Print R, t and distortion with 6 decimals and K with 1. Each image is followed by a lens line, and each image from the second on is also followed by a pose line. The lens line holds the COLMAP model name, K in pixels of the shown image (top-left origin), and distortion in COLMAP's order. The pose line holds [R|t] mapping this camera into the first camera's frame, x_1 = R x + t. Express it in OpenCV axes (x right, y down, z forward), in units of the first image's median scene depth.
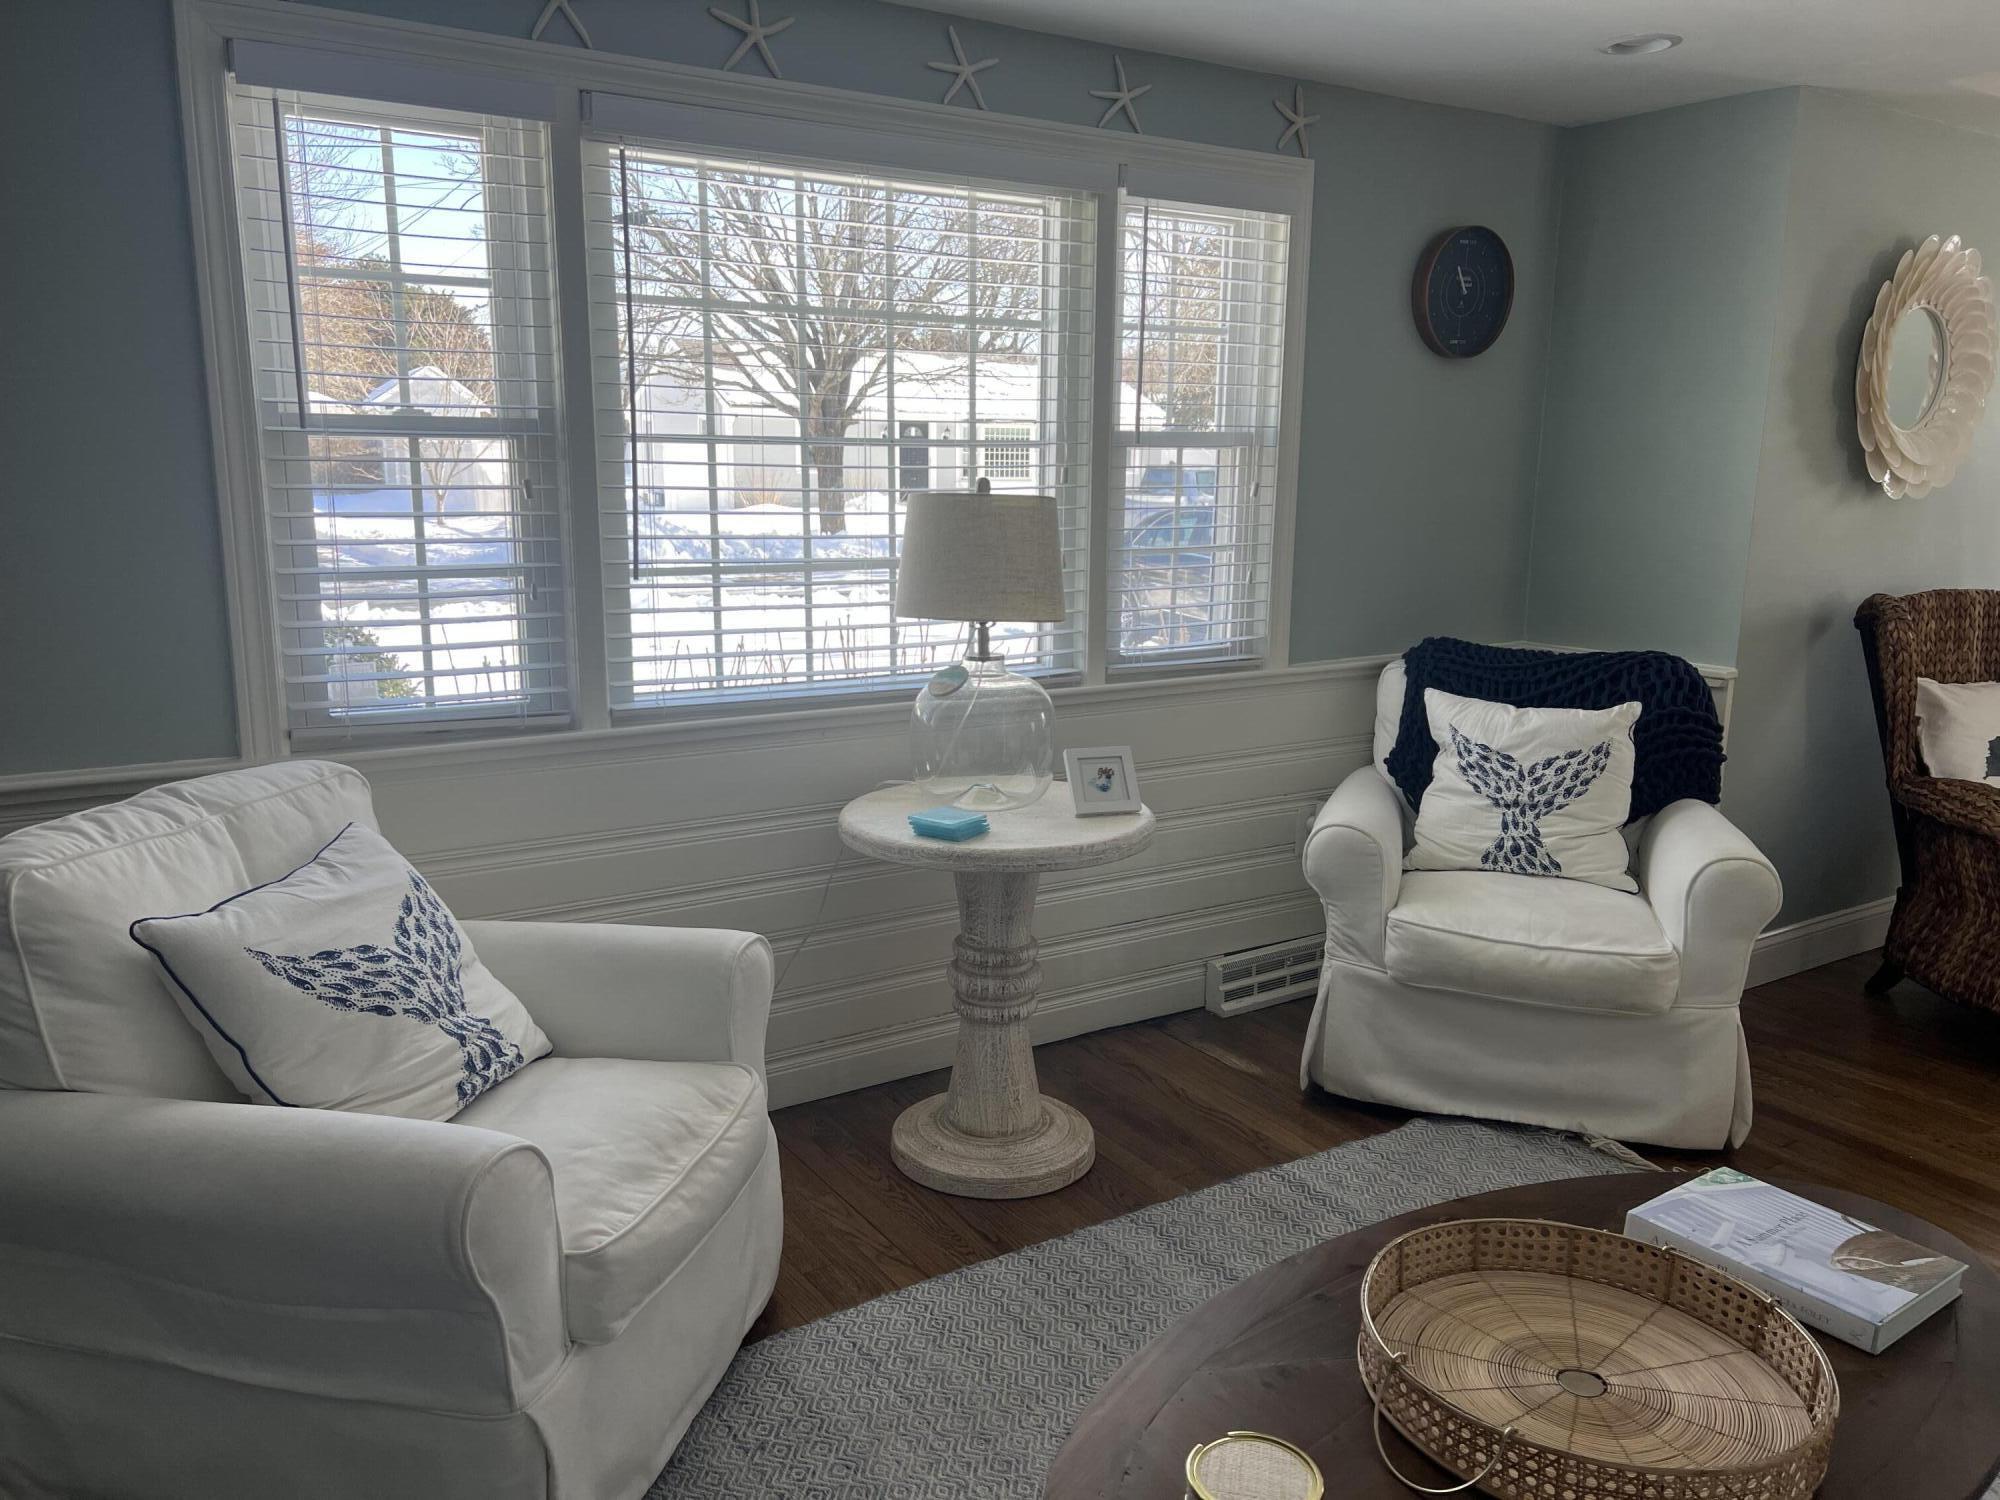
lens RADIAL K [[1491.3, 0, 991.5], [0, 1491.3, 750.4], [0, 0, 1]] dist [0.087288, -0.121522]
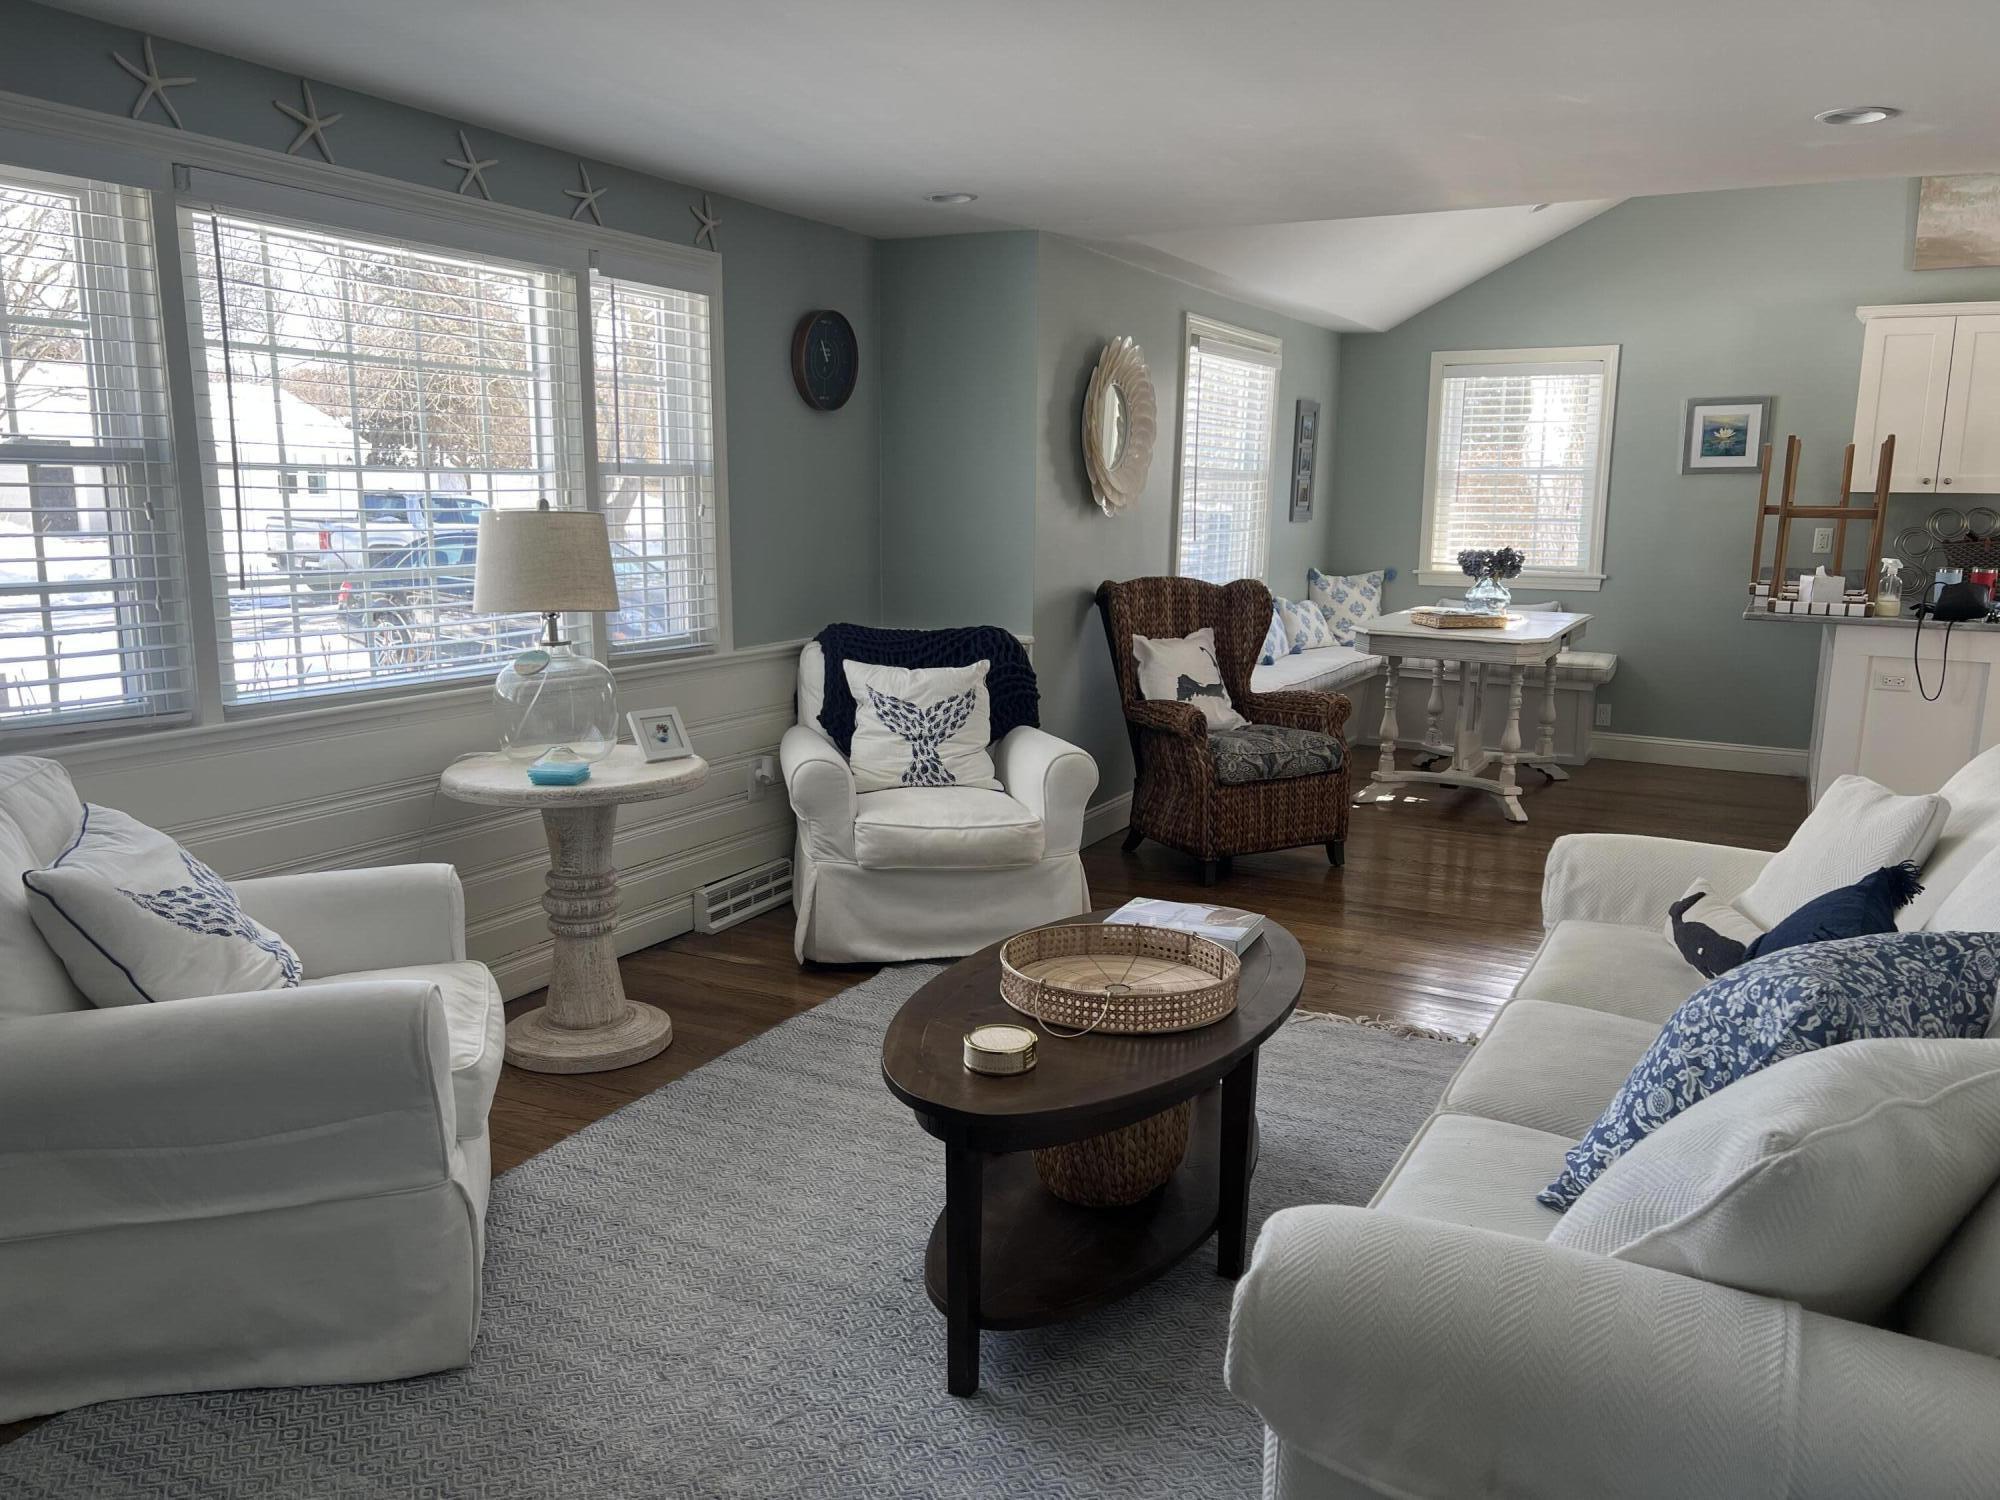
lens RADIAL K [[1514.5, 0, 998.0], [0, 1514.5, 764.2], [0, 0, 1]] dist [0.067699, -0.078093]
pose [[0.863804, -0.089406, 0.495831, -0.285495], [0.095148, 0.995369, 0.013721, 0.048457], [-0.494761, 0.035325, 0.868311, -0.246384]]
